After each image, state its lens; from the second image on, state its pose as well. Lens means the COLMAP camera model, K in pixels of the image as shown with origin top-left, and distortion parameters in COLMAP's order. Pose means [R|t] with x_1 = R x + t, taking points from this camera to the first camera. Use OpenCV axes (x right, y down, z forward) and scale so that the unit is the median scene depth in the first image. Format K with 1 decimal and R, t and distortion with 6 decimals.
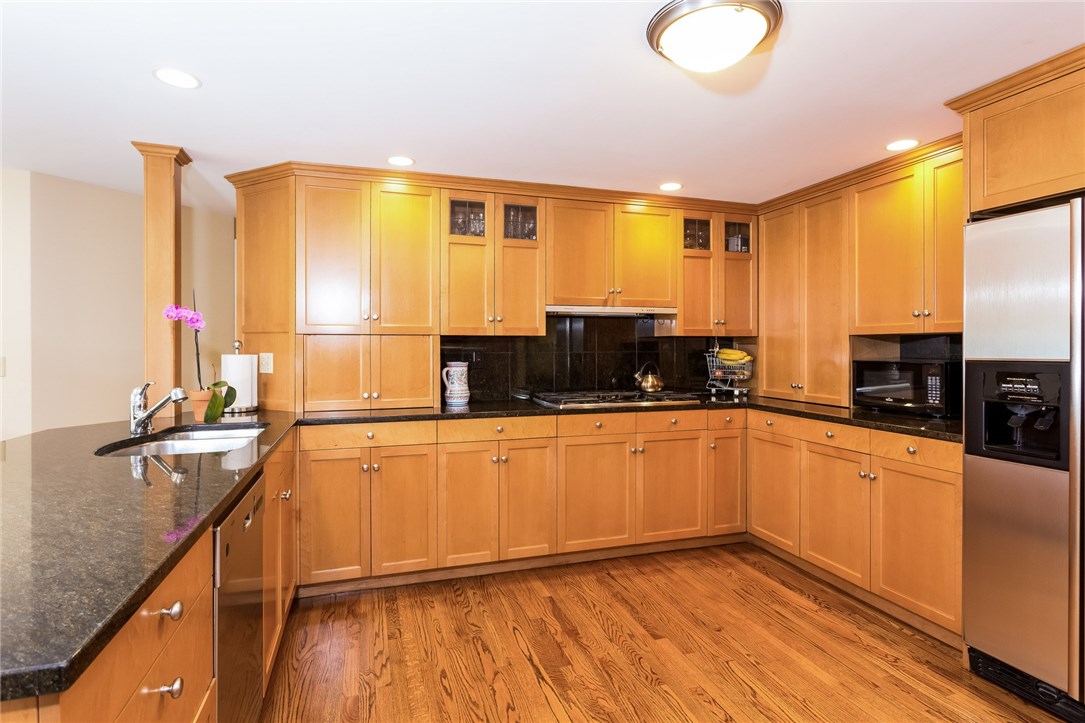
lens RADIAL K [[555.4, 0, 540.2], [0, 555.4, 339.0], [0, 0, 1]] dist [0.000408, 0.000102]
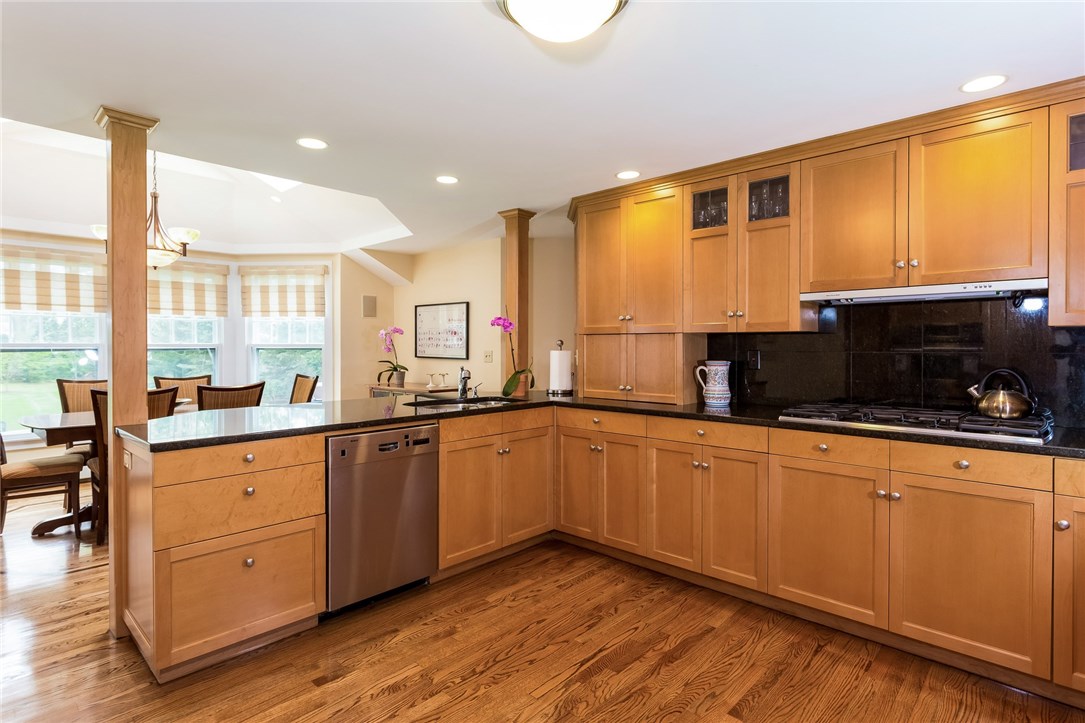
lens RADIAL K [[555.6, 0, 509.6], [0, 555.6, 332.9], [0, 0, 1]] dist [0.000449, 0.000389]
pose [[0.468587, -0.017553, -0.883243, 0.631663], [0.007413, 0.999846, -0.015937, 0.007731], [0.883386, 0.000920, 0.468645, 0.290220]]
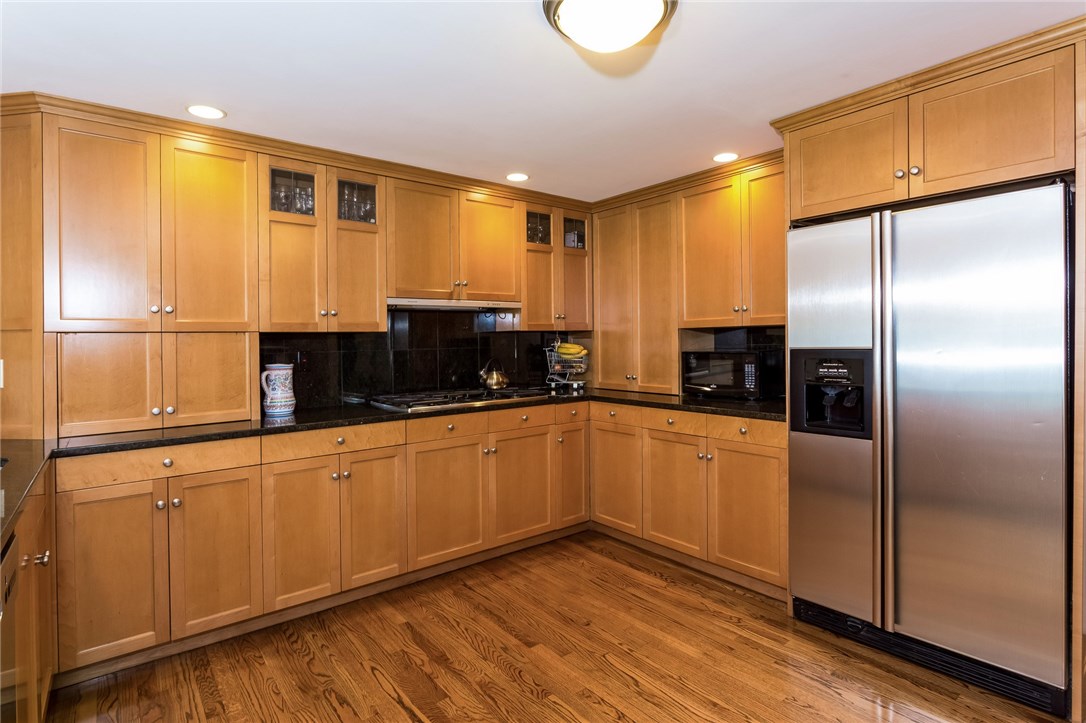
lens RADIAL K [[557.1, 0, 547.8], [0, 557.1, 341.6], [0, 0, 1]] dist [-0.004361, -0.000200]
pose [[0.932476, -0.015788, 0.360887, -0.083579], [0.011414, 0.999833, 0.014247, 0.000024], [-0.361052, -0.009166, 0.932501, 0.081597]]
